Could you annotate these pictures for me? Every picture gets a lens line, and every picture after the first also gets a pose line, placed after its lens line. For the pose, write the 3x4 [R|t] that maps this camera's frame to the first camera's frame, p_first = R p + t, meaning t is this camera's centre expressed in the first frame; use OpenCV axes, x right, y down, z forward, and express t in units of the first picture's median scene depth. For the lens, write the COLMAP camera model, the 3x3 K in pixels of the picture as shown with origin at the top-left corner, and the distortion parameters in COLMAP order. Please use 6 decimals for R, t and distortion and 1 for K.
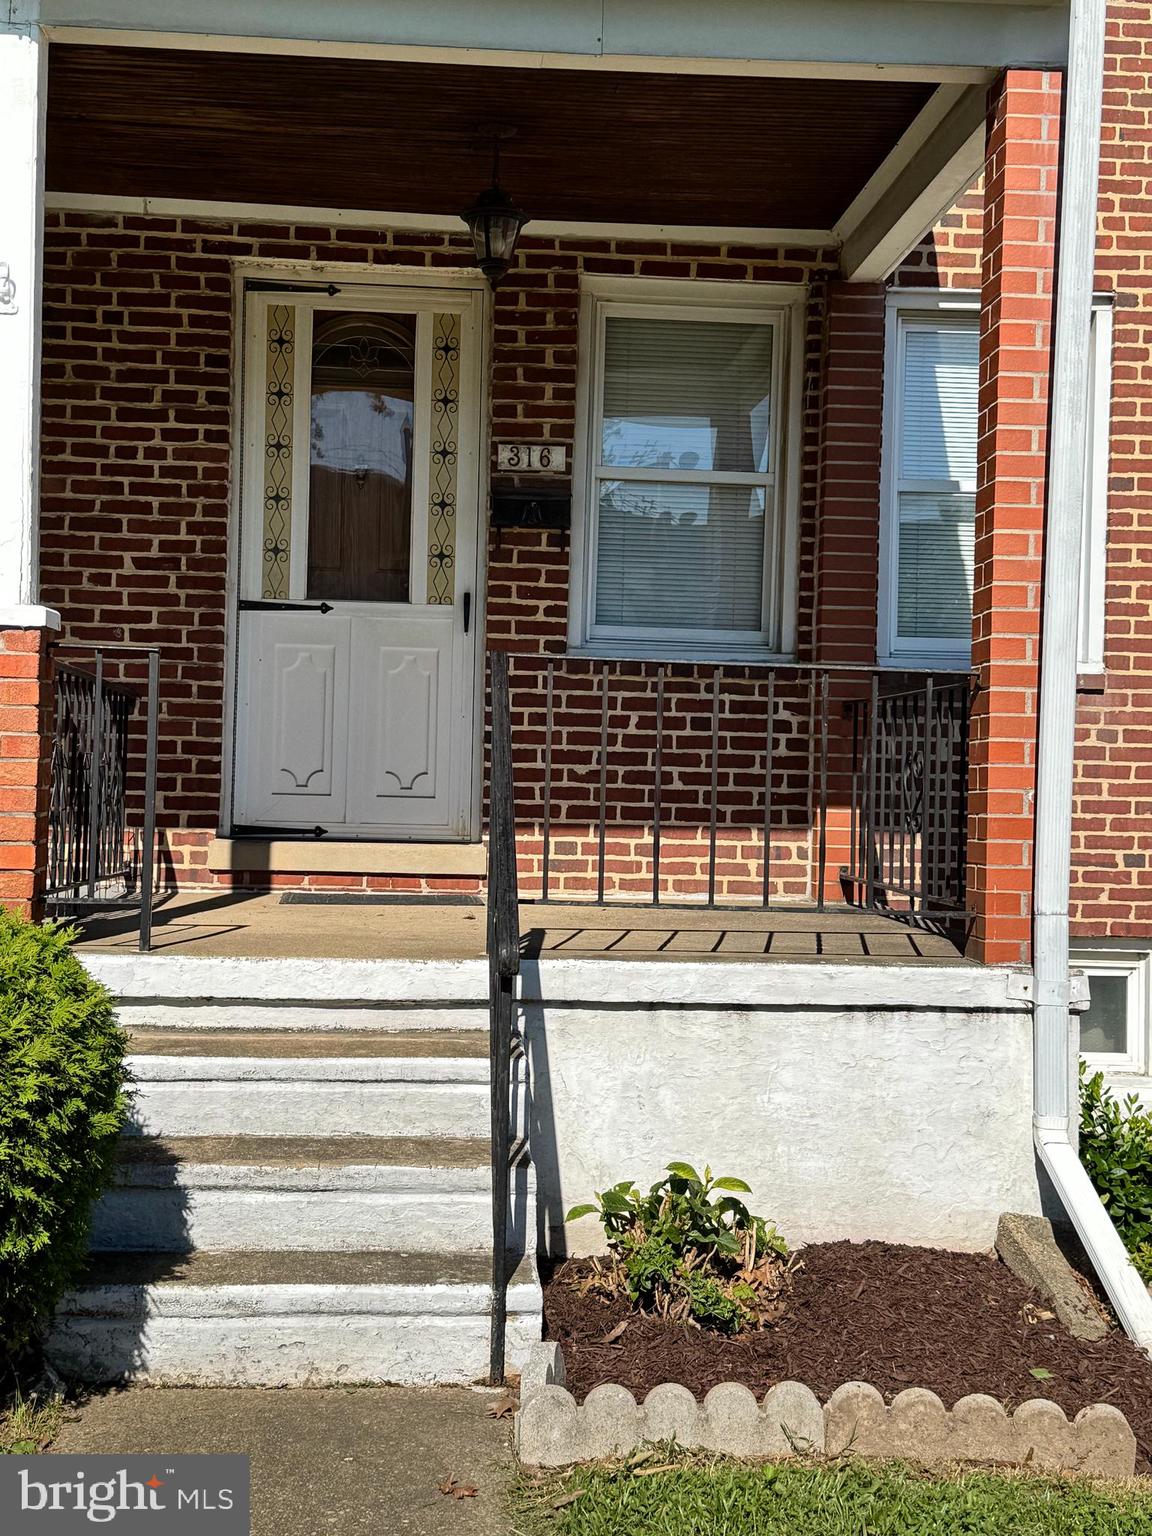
lens RADIAL K [[2128.3, 0, 566.6], [0, 2128.3, 781.8], [0, 0, 1]] dist [0.211426, -0.441753]
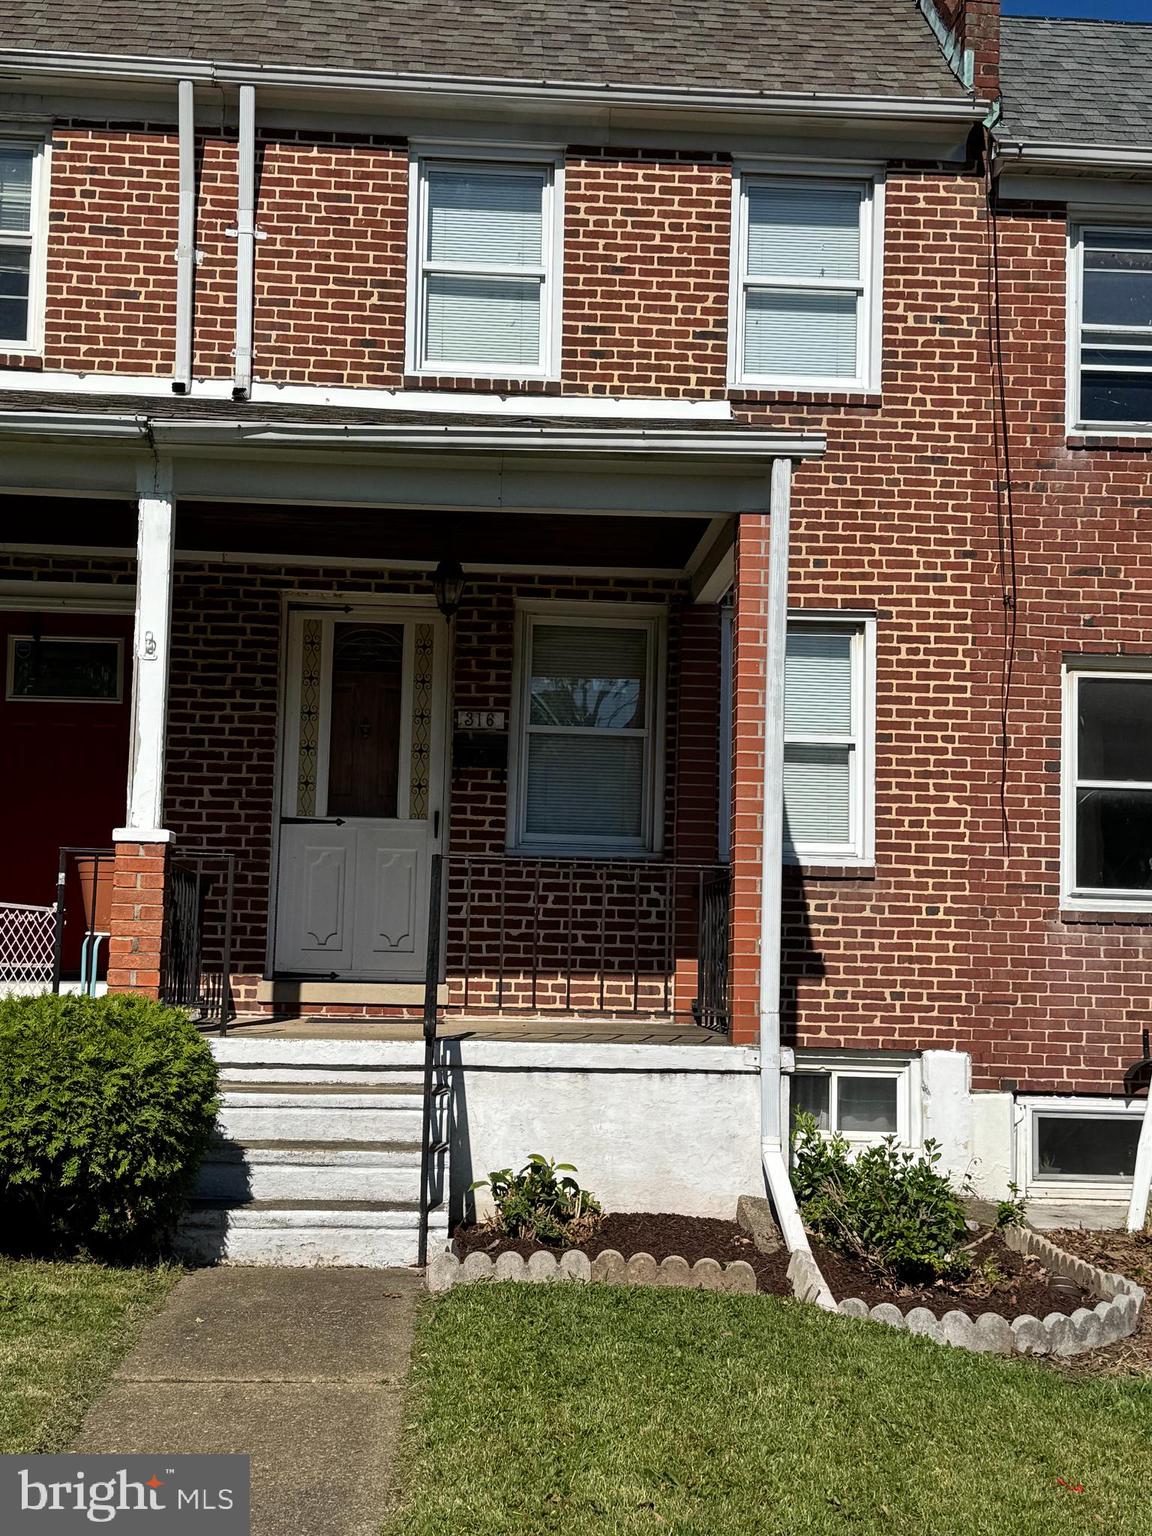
lens RADIAL K [[2128.3, 0, 566.6], [0, 2128.3, 781.8], [0, 0, 1]] dist [0.211426, -0.441753]
pose [[0.999876, -0.002213, -0.015616, 0.066513], [0.000836, 0.996156, -0.087597, 0.019661], [0.015750, 0.087573, 0.996034, -0.463758]]
